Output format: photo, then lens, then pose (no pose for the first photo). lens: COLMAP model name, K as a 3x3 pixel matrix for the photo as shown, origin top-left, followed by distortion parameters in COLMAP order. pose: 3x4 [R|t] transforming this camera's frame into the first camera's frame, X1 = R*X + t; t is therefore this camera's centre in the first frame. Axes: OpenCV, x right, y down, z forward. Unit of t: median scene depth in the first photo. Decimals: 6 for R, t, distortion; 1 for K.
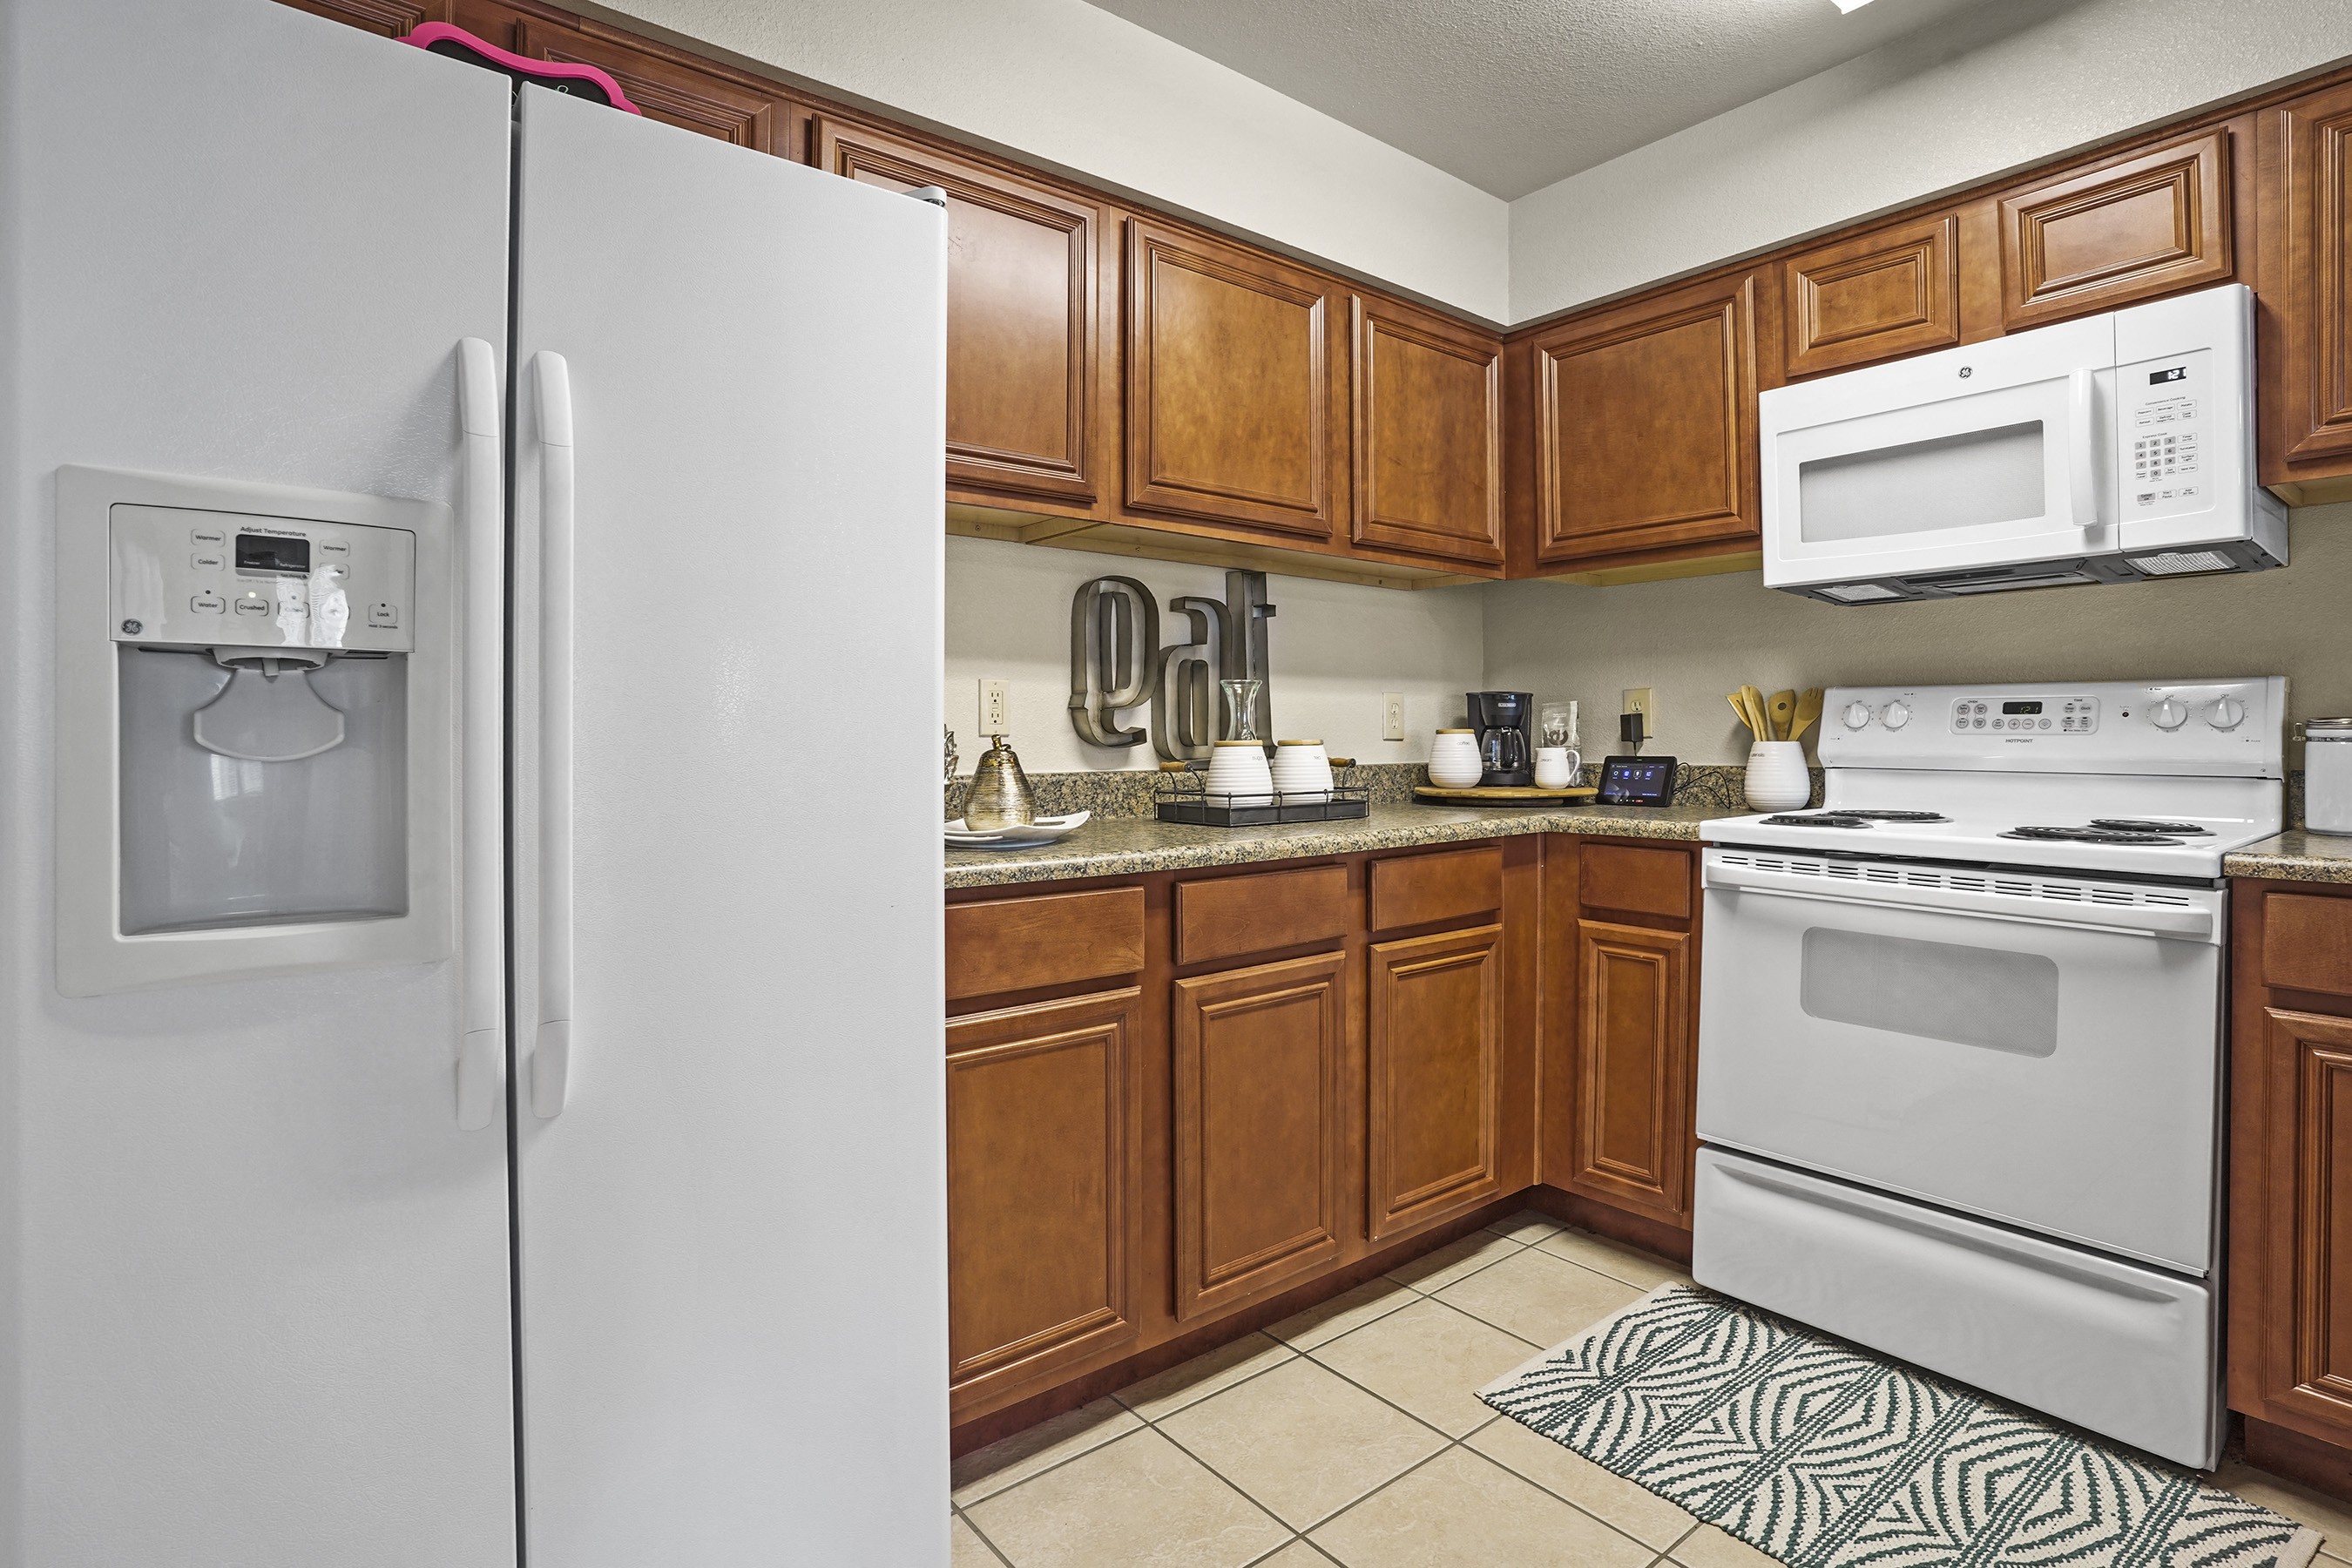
lens RADIAL K [[1166.4, 0, 1170.1], [0, 1166.4, 769.6], [0, 0, 1]] dist [-0.078213, 0.036027]
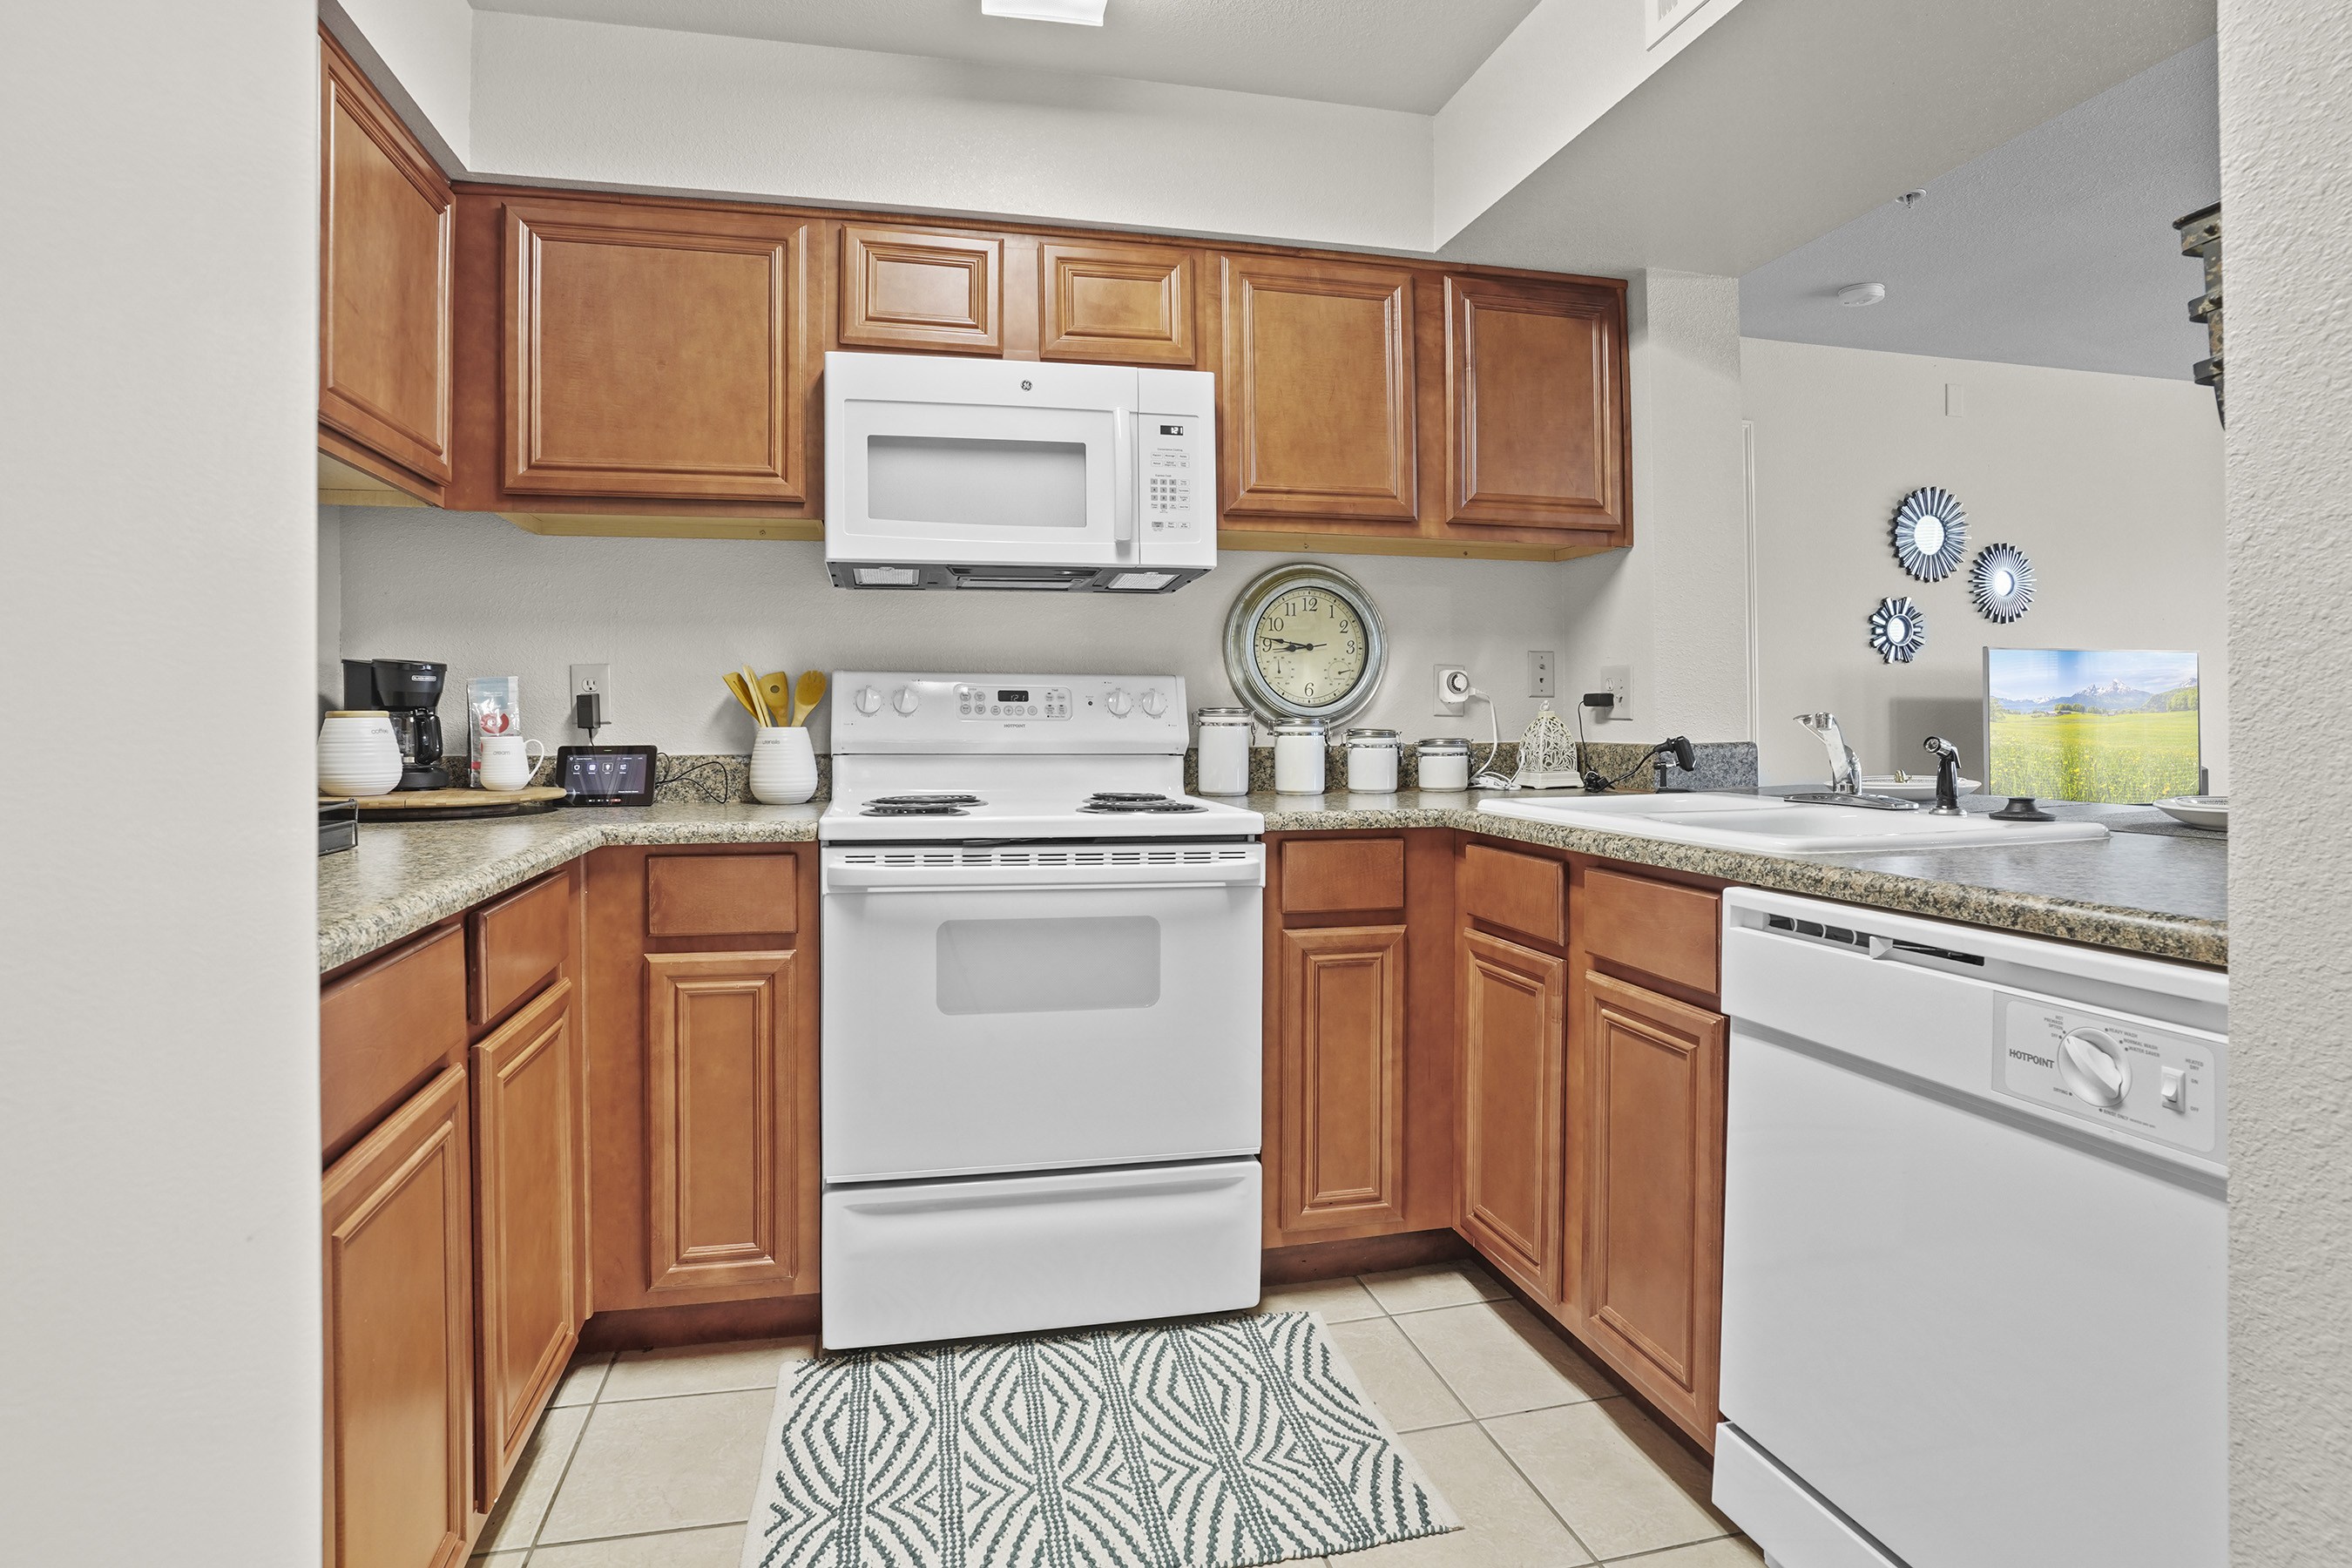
lens RADIAL K [[1234.0, 0, 1163.5], [0, 1234.0, 690.3], [0, 0, 1]] dist [-0.089407, 0.070510]
pose [[0.434354, 0.025121, 0.900392, -0.257362], [0.024858, 0.998896, -0.039861, -0.008540], [-0.900399, 0.039696, 0.433250, 0.337767]]
